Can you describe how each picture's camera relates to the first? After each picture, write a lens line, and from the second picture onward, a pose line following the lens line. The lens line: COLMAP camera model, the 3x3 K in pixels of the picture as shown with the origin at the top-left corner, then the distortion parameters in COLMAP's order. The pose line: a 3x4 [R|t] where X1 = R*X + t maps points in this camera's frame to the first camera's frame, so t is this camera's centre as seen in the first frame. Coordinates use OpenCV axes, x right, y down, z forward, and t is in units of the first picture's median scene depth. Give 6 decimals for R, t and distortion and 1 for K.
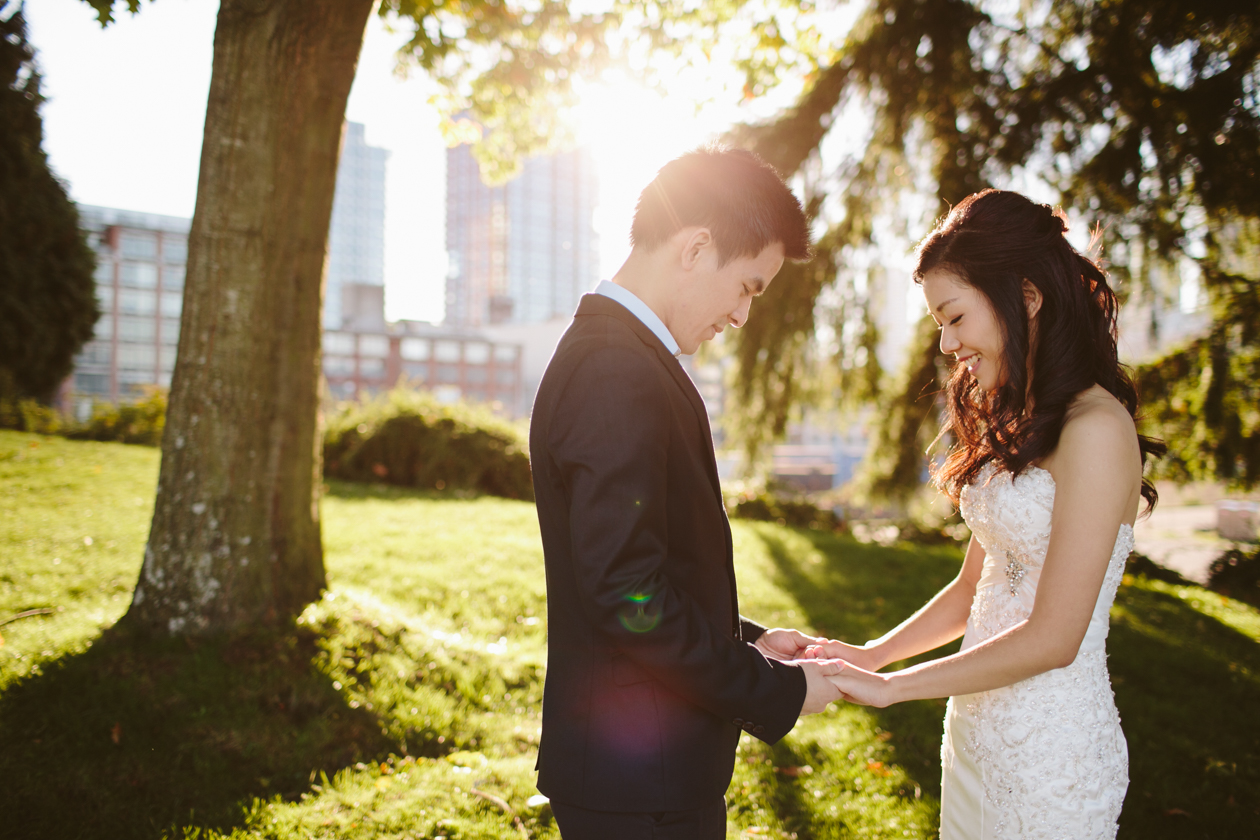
lens RADIAL K [[1229.0, 0, 630.0], [0, 1229.0, 420.0], [0, 0, 1]] dist [-0.099218, 0.134769]
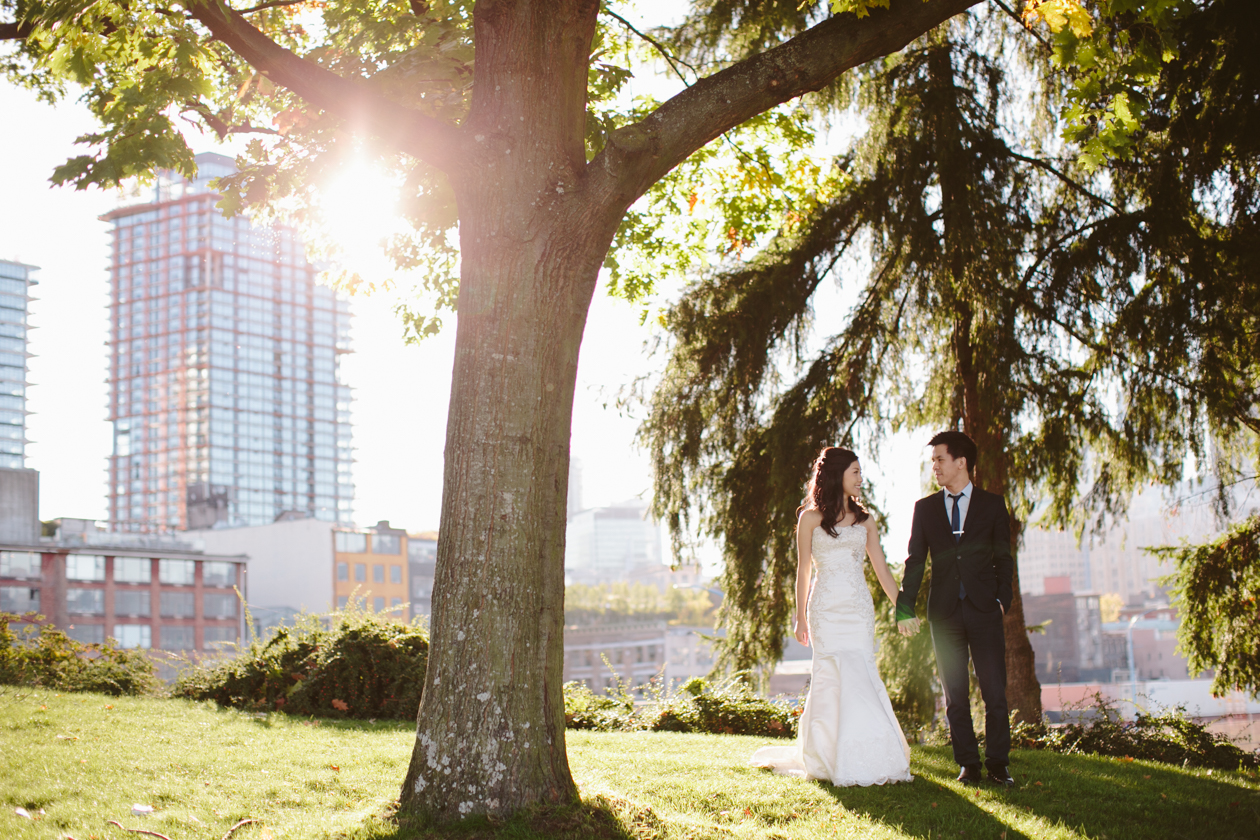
lens RADIAL K [[1901.9, 0, 632.6], [0, 1901.9, 402.0], [0, 0, 1]] dist [-0.183052, 0.444248]
pose [[0.988206, -0.019456, 0.151891, -0.188949], [0.040364, 0.989912, -0.135810, 0.019017], [-0.147716, 0.140339, 0.979022, -0.272553]]
